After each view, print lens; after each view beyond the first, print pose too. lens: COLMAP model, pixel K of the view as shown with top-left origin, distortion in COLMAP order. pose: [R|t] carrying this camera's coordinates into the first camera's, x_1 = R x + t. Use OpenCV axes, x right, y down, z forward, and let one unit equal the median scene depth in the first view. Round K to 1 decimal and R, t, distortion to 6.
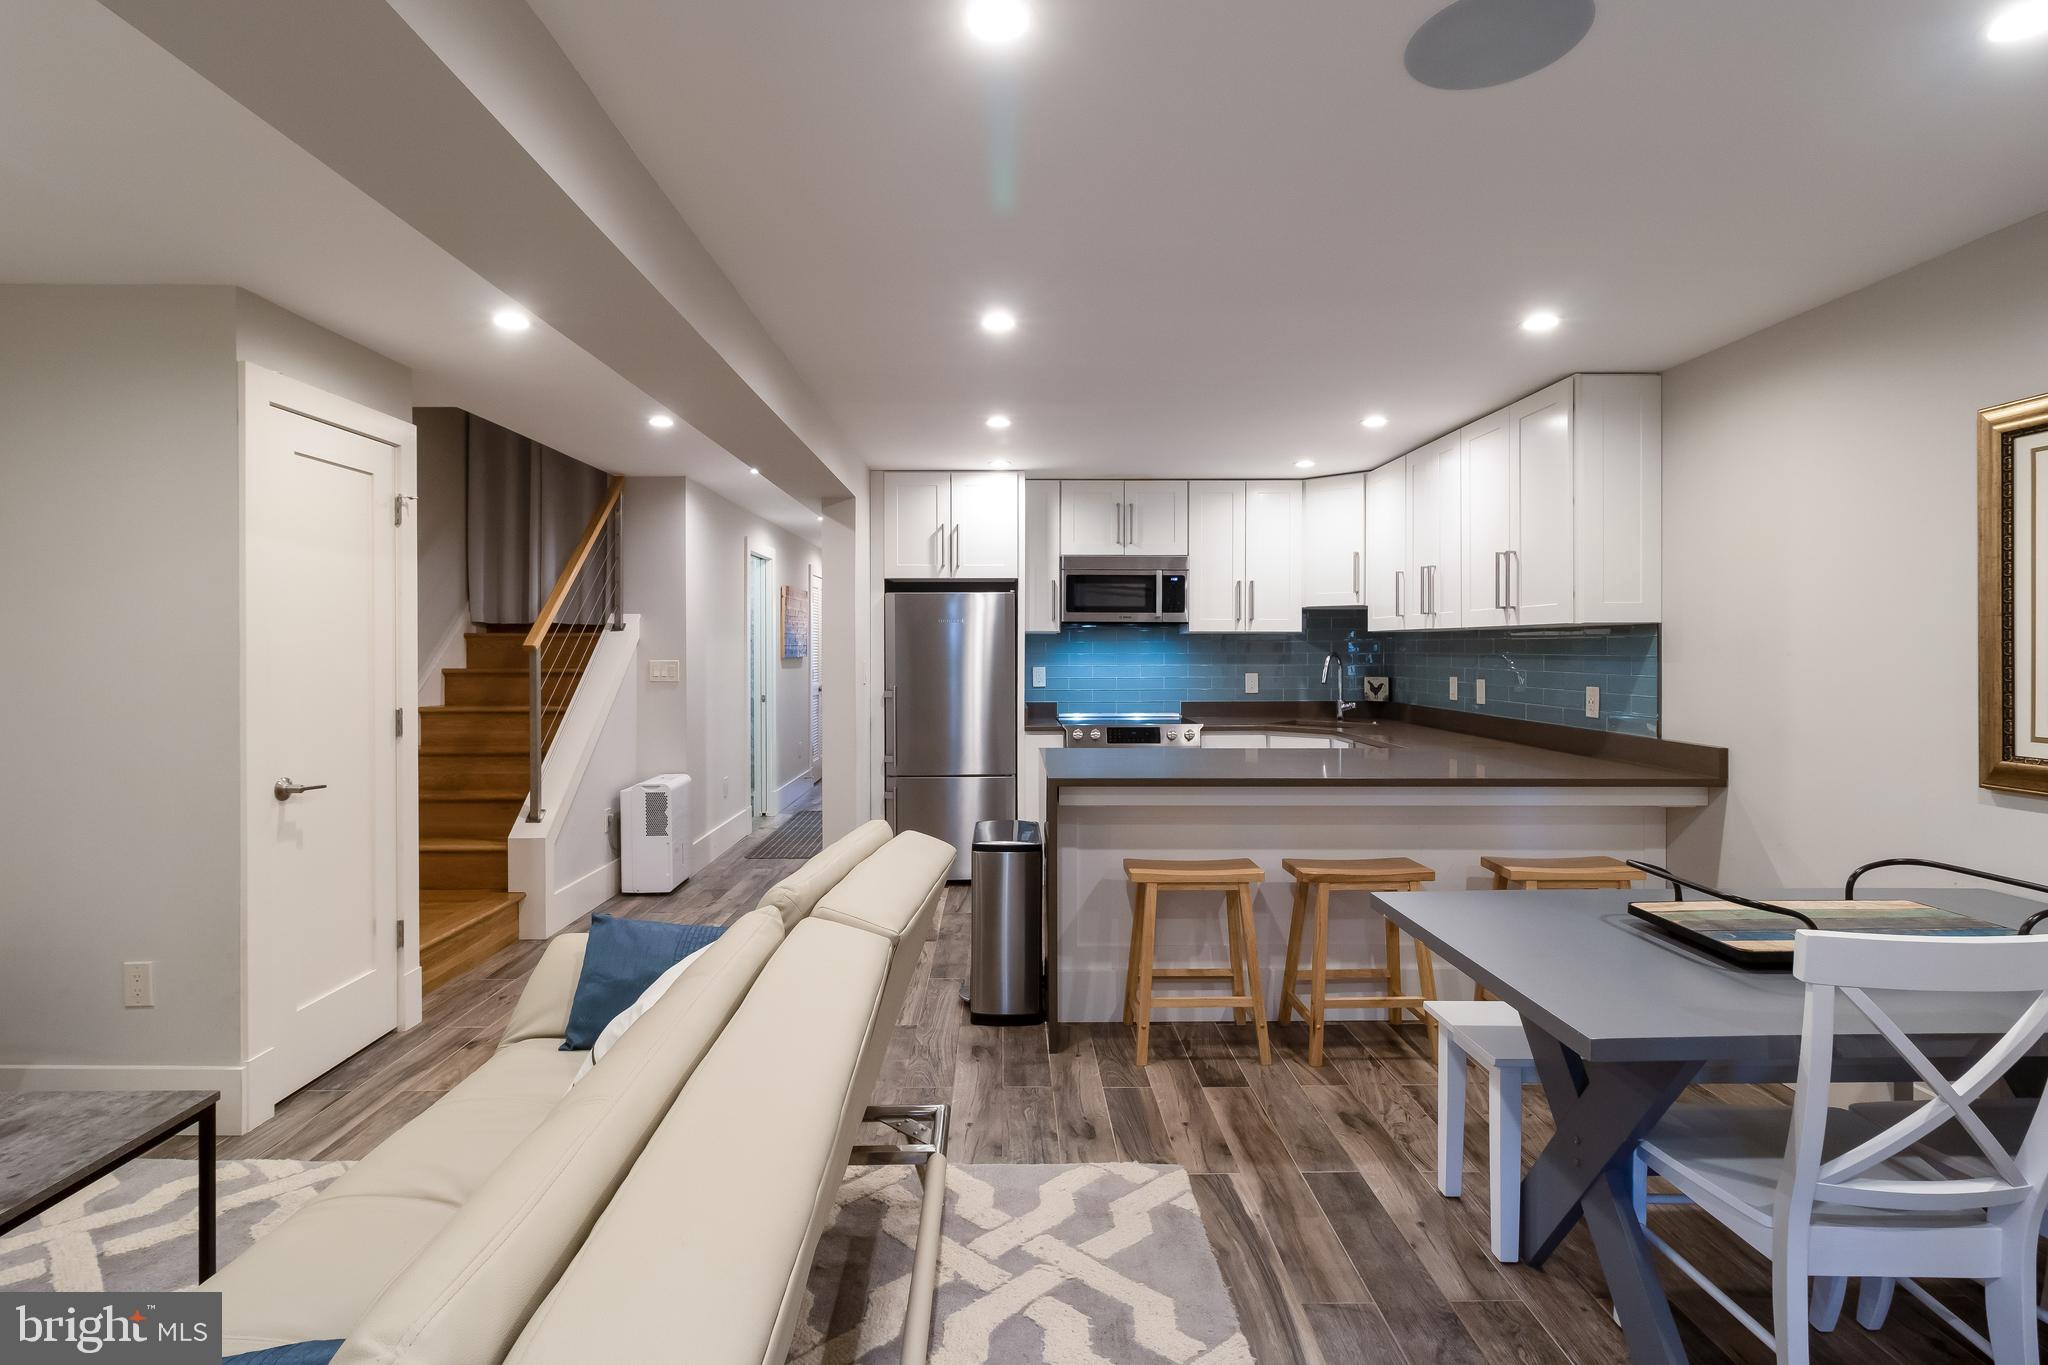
lens RADIAL K [[981.3, 0, 1008.1], [0, 981.3, 653.6], [0, 0, 1]] dist [0.000931, 0.000187]
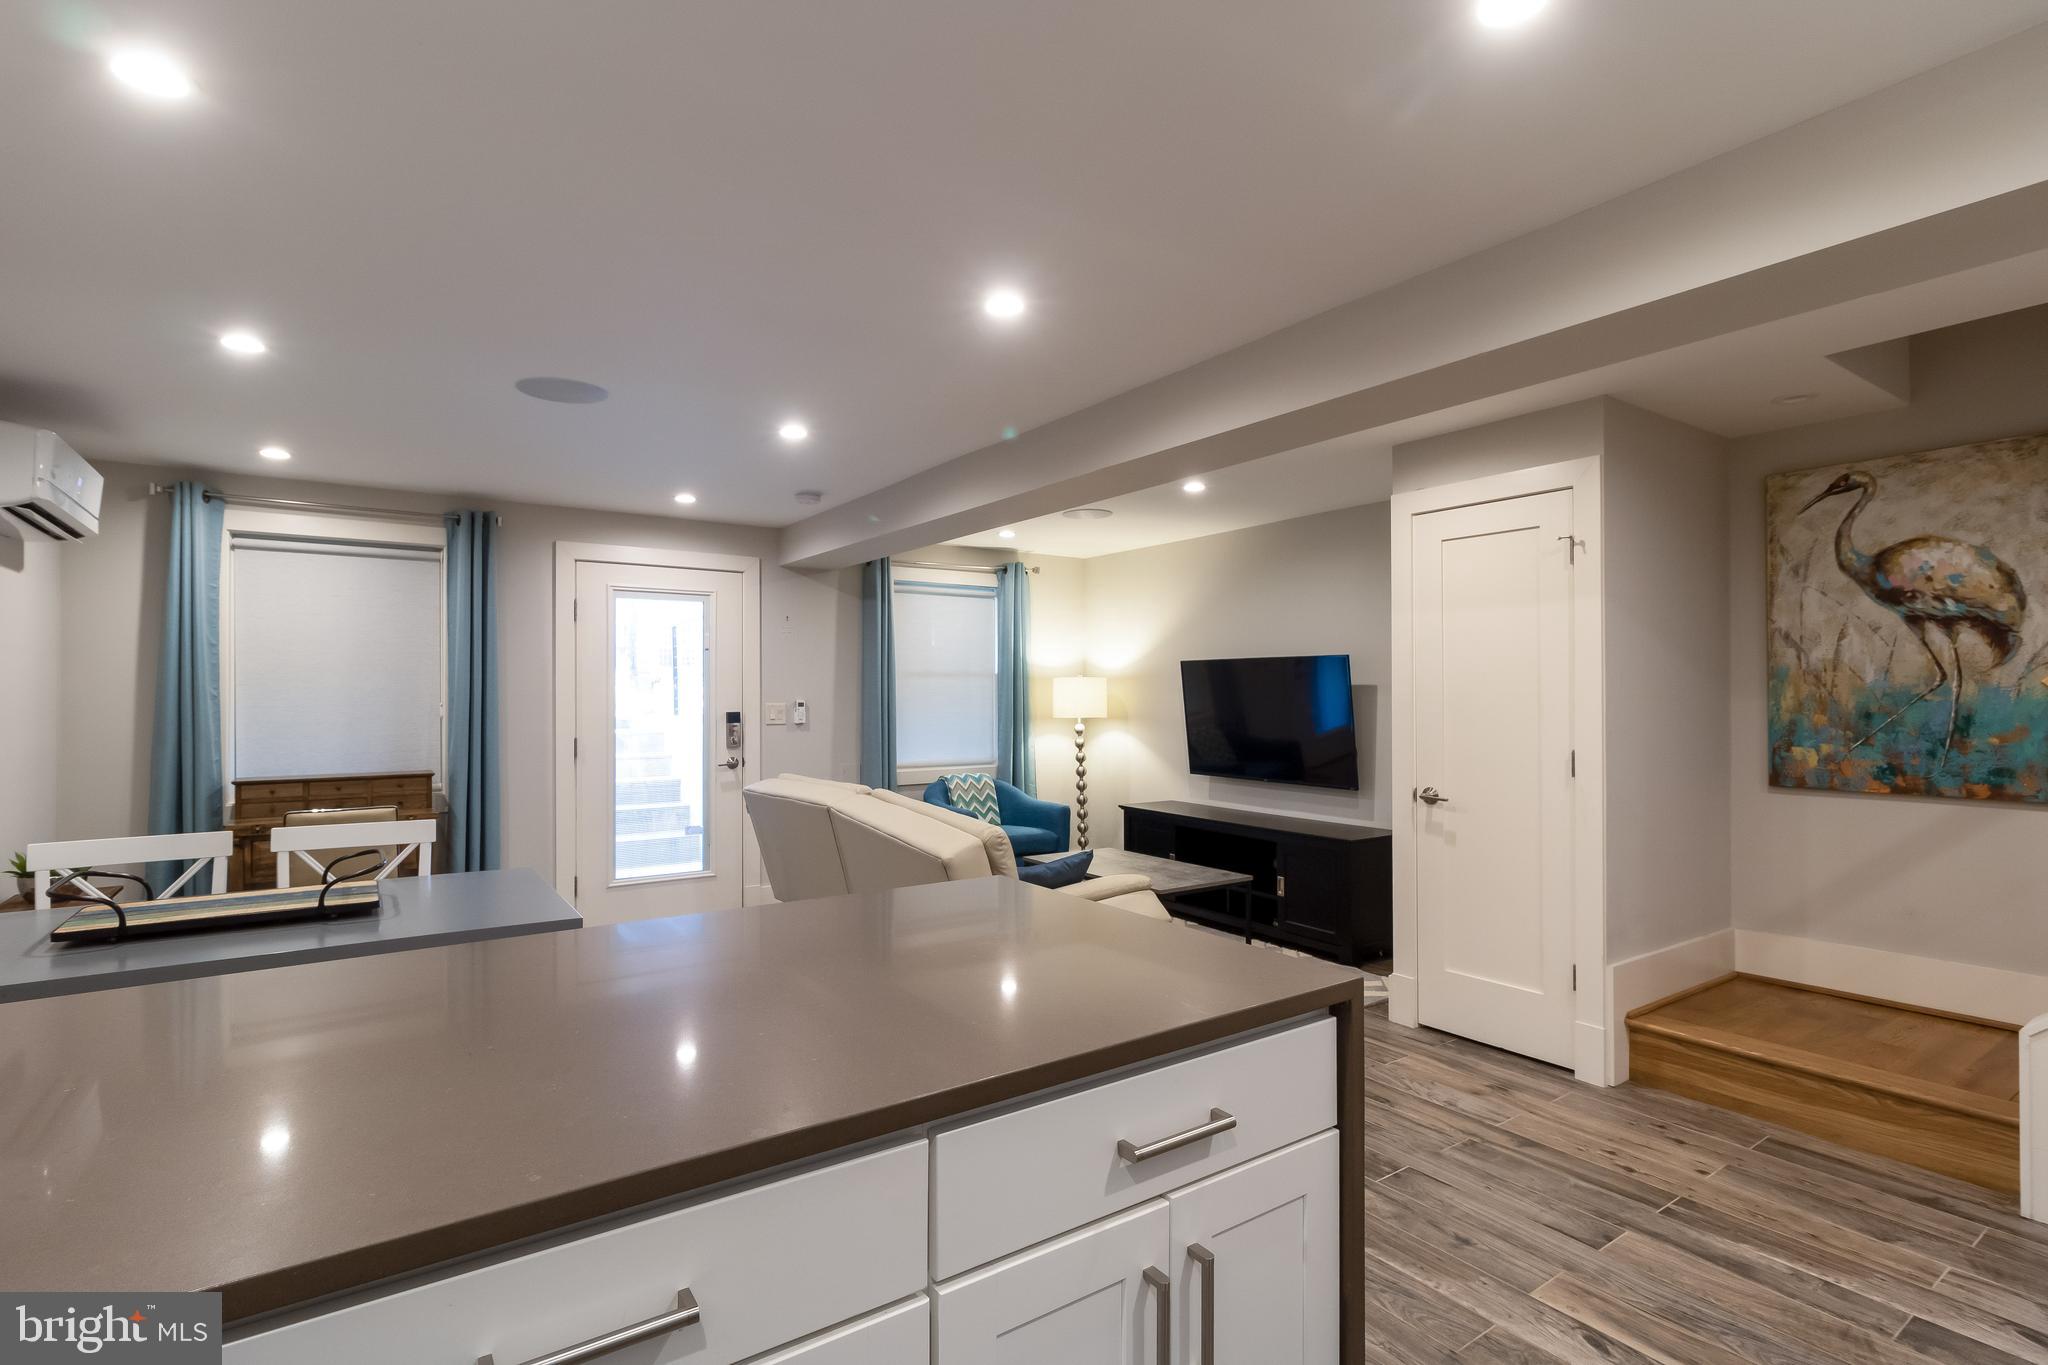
lens RADIAL K [[966.7, 0, 1017.2], [0, 966.7, 692.4], [0, 0, 1]] dist [0.001011, 0.000188]
pose [[-0.827631, 0.000170, -0.561273, 0.243452], [-0.000089, 1.000000, 0.000435, -0.001992], [0.561273, 0.000410, -0.827631, 0.918898]]
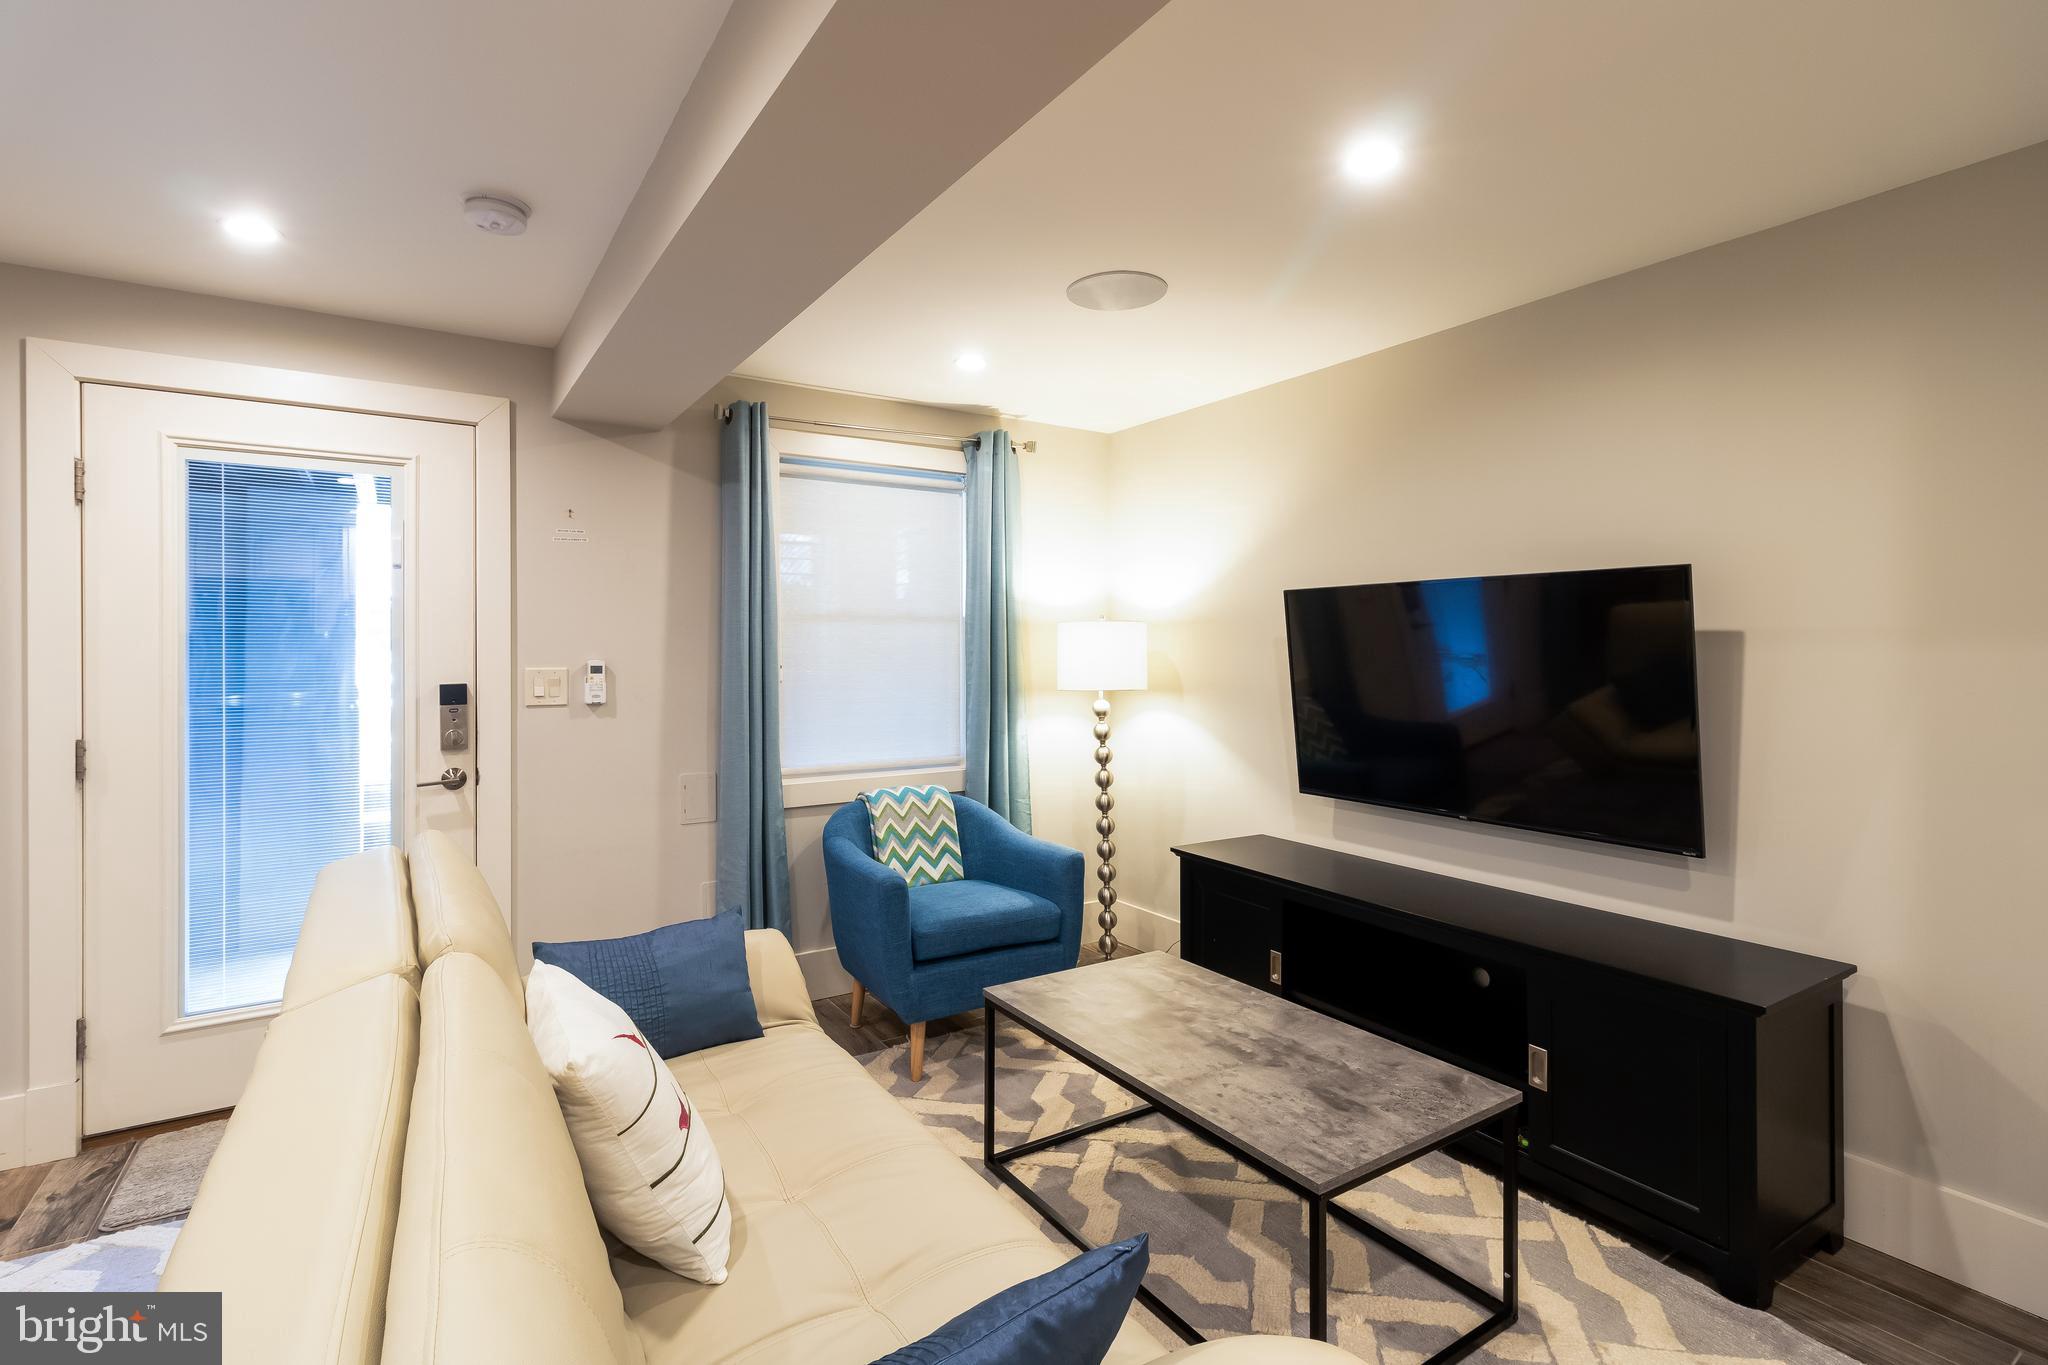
lens RADIAL K [[953.7, 0, 1010.9], [0, 953.7, 658.1], [0, 0, 1]] dist [0.017539, 0.000205]
pose [[-0.843908, 0.005936, -0.536455, -0.054654], [0.000384, 0.999945, 0.010460, -0.000917], [0.536487, 0.008621, -0.843864, 0.534616]]
